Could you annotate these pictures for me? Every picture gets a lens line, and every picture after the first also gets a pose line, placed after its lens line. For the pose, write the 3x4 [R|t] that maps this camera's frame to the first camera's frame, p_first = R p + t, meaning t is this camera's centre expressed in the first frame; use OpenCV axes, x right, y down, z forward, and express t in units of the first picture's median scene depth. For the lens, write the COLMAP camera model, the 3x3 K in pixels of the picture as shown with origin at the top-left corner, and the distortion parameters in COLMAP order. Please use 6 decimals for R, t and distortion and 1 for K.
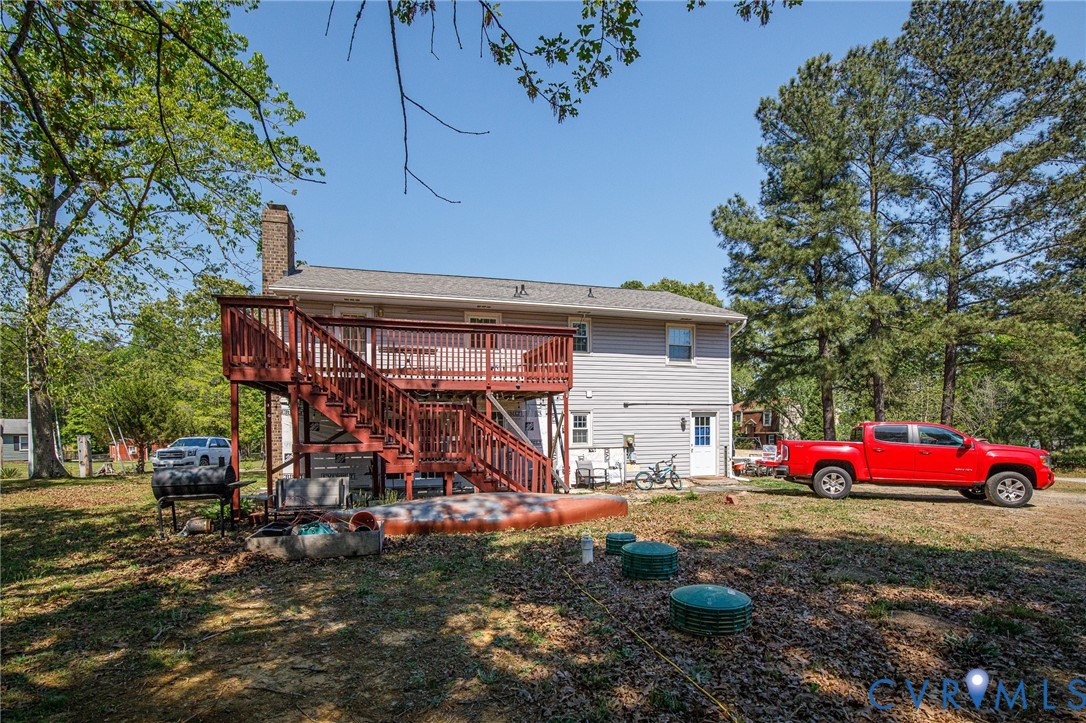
lens RADIAL K [[457.5, 0, 543.0], [0, 457.5, 361.5], [0, 0, 1]] dist [-0.000538, -0.000118]
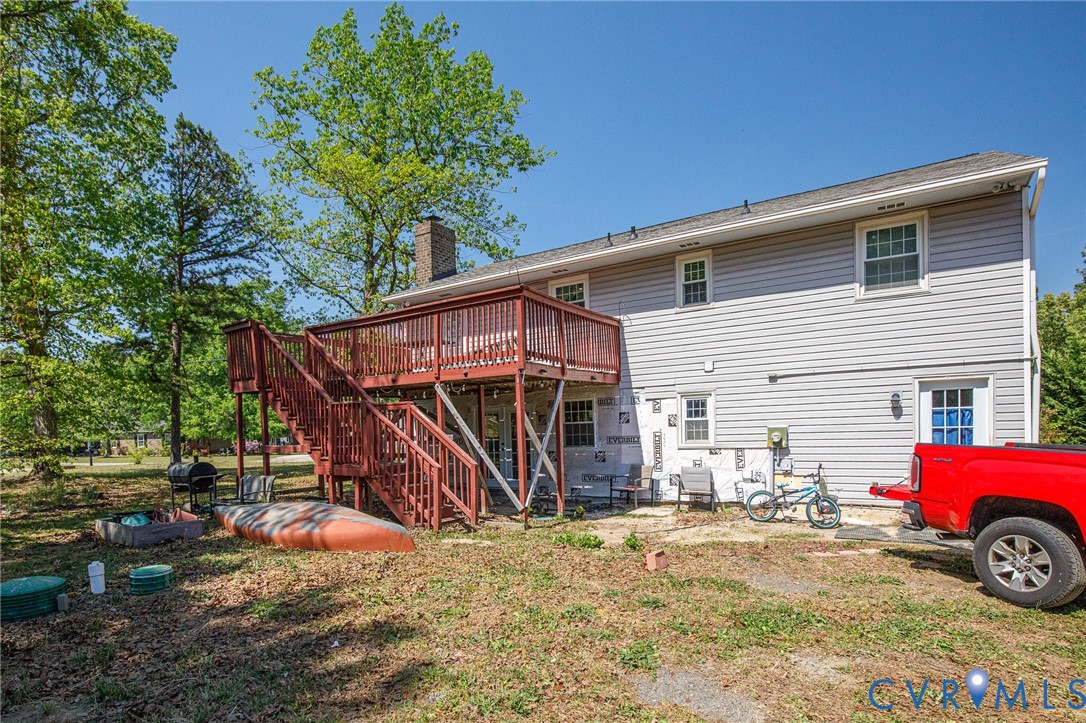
lens RADIAL K [[519.2, 0, 543.3], [0, 519.2, 366.9], [0, 0, 1]] dist [0.000193, -0.000409]
pose [[0.701624, -0.091340, -0.706669, 0.467508], [0.130047, 0.991507, 0.000962, 0.040548], [0.700580, -0.092576, 0.707543, 0.309077]]
